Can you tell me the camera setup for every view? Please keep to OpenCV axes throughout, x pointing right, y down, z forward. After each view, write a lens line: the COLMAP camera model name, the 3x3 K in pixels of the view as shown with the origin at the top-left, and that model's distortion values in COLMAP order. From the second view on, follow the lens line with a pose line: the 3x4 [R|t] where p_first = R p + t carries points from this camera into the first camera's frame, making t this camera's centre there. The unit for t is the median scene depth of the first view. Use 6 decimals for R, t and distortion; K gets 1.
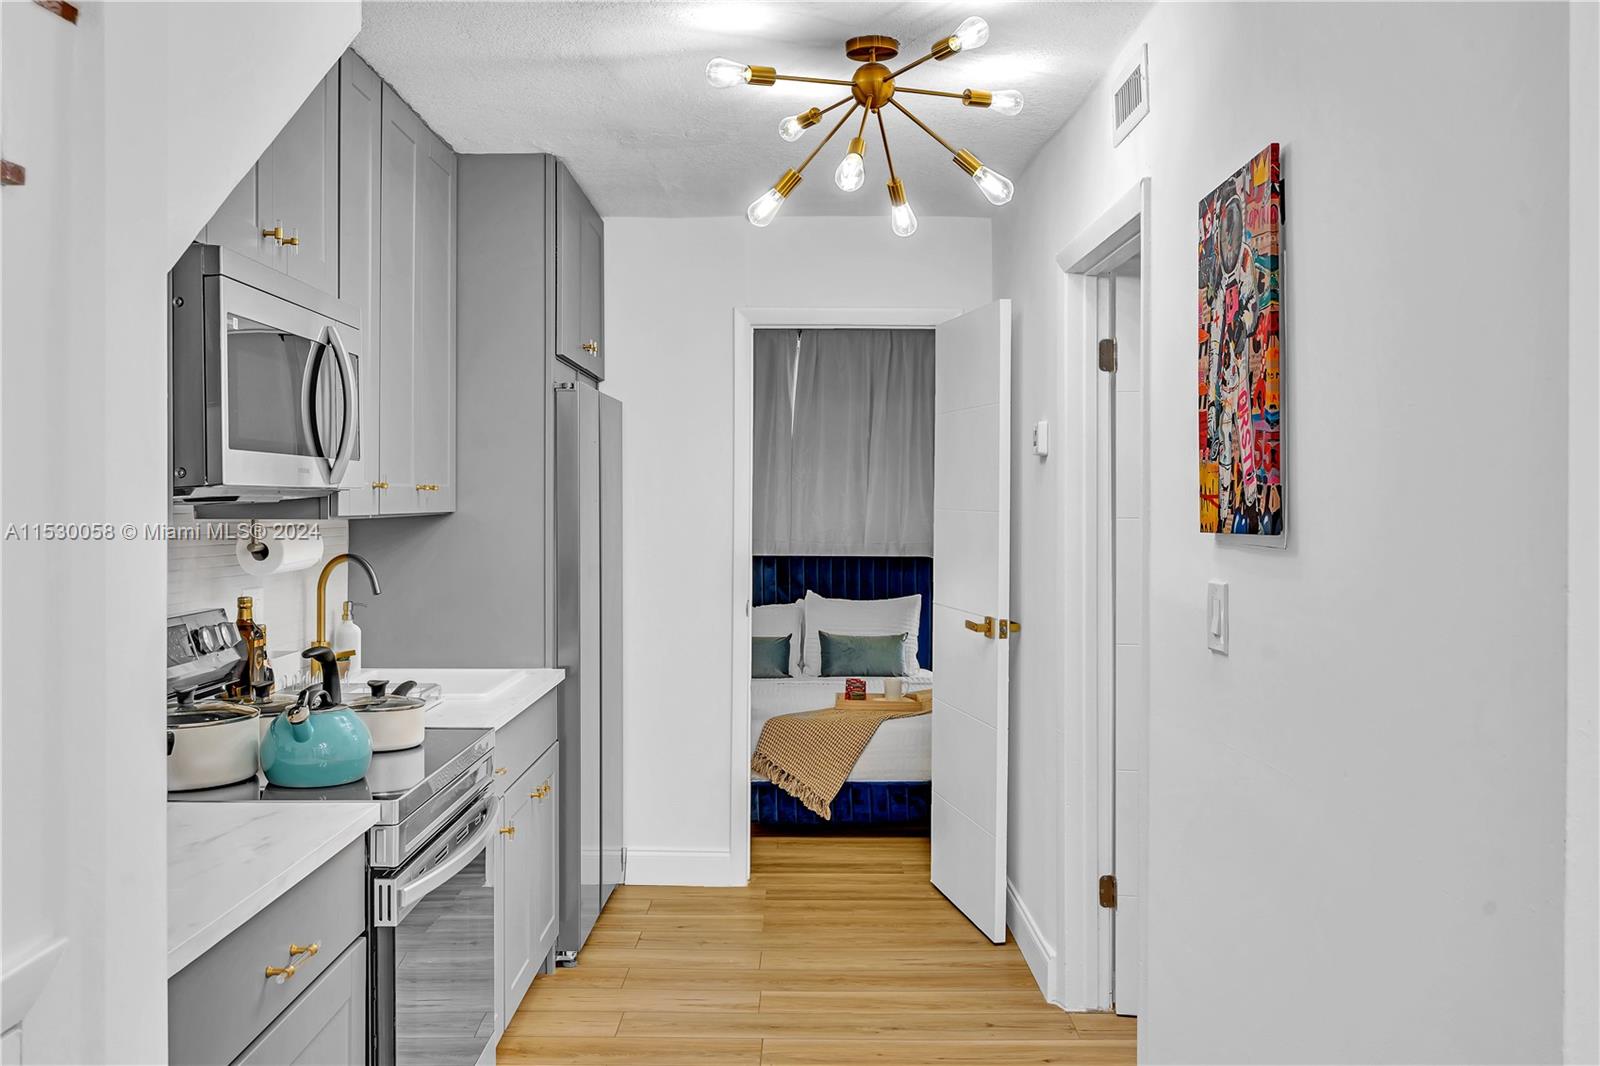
lens RADIAL K [[1385.5, 0, 798.6], [0, 1385.5, 512.1], [0, 0, 1]] dist [-0.006013, -0.001060]
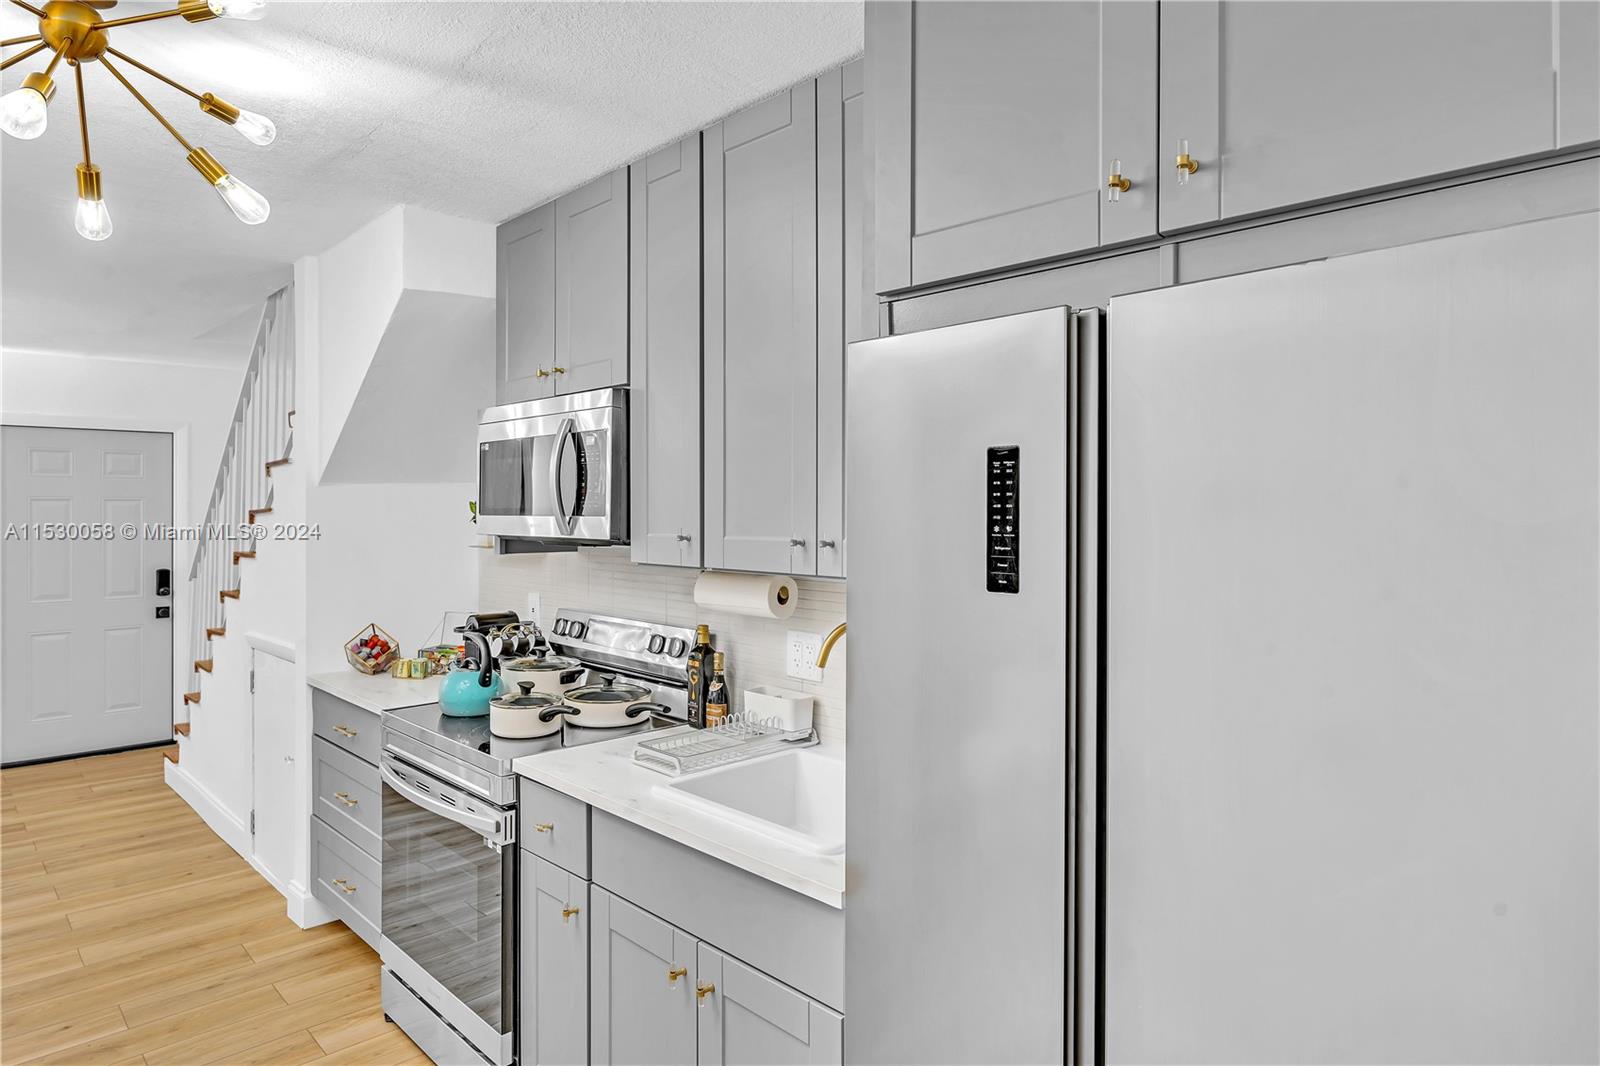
lens RADIAL K [[933.3, 0, 795.4], [0, 933.3, 508.7], [0, 0, 1]] dist [-0.005486, 0.001383]
pose [[-0.717579, -0.002355, -0.696473, 0.093995], [-0.007782, 0.999959, 0.004636, -0.035773], [0.696434, 0.008747, -0.717568, 1.241055]]
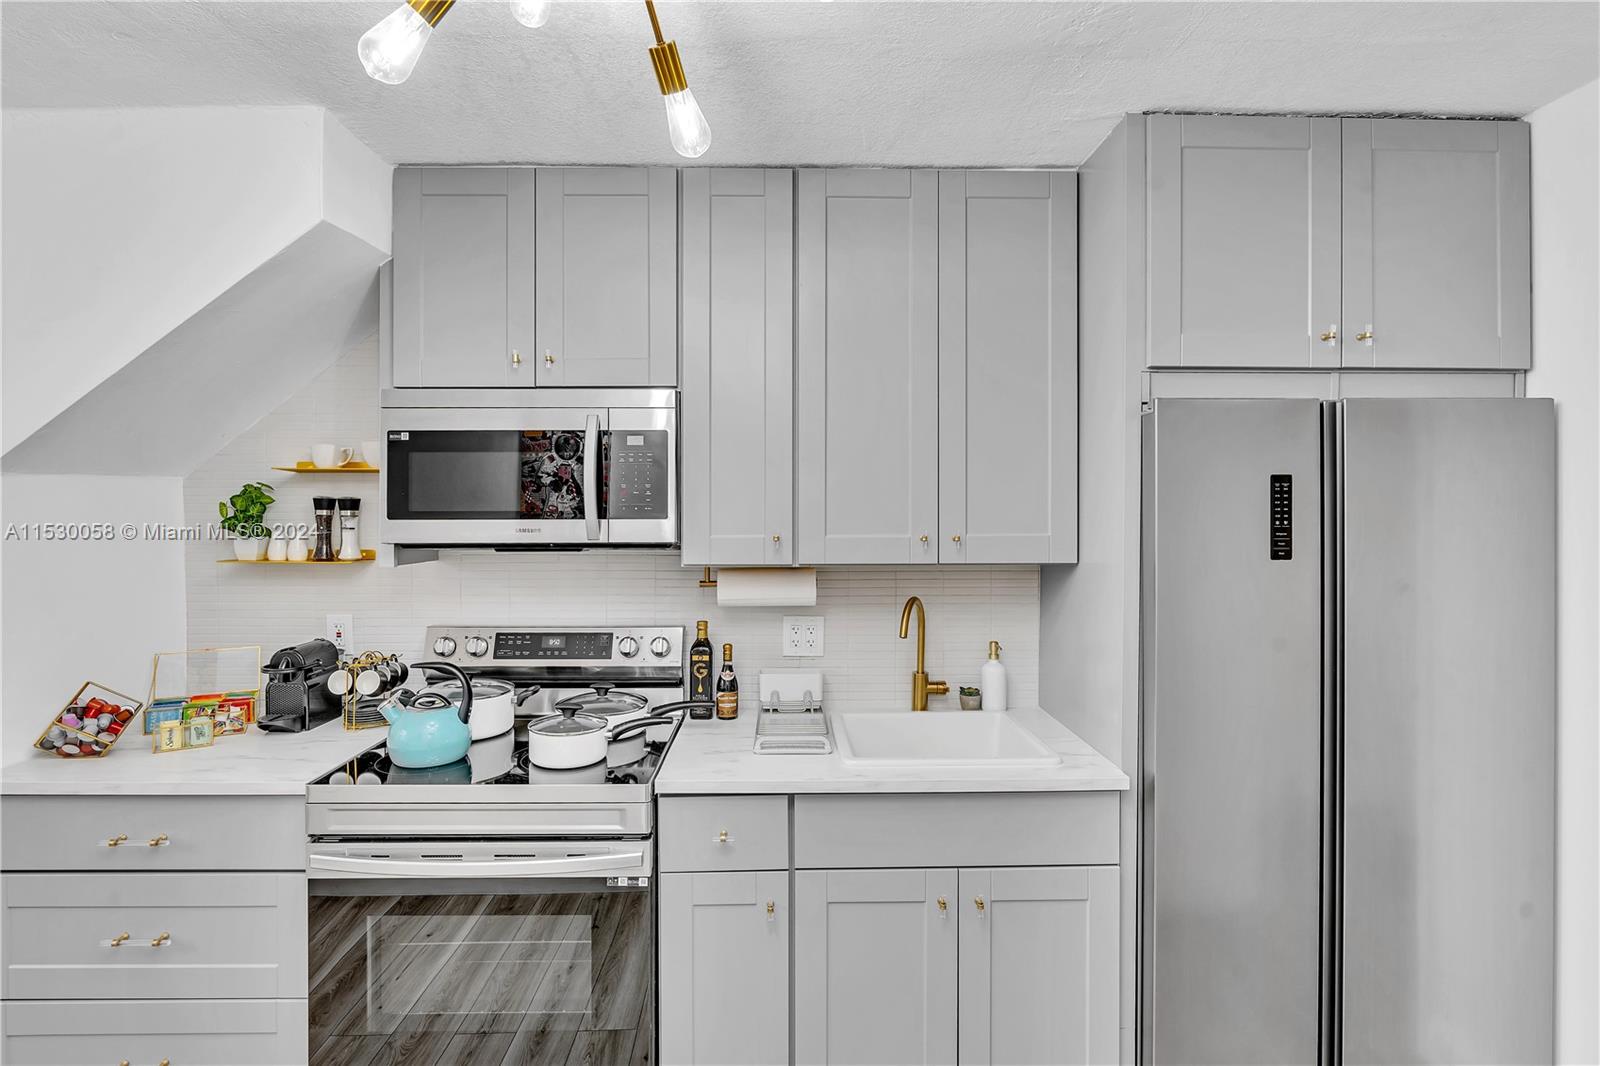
lens RADIAL K [[787.8, 0, 801.0], [0, 787.8, 510.5], [0, 0, 1]] dist [-0.006635, 0.000169]
pose [[0.015183, 0.001103, -0.999884, 0.262577], [-0.007032, 0.999975, 0.000997, -0.033698], [0.999860, 0.007016, 0.015190, 0.809001]]
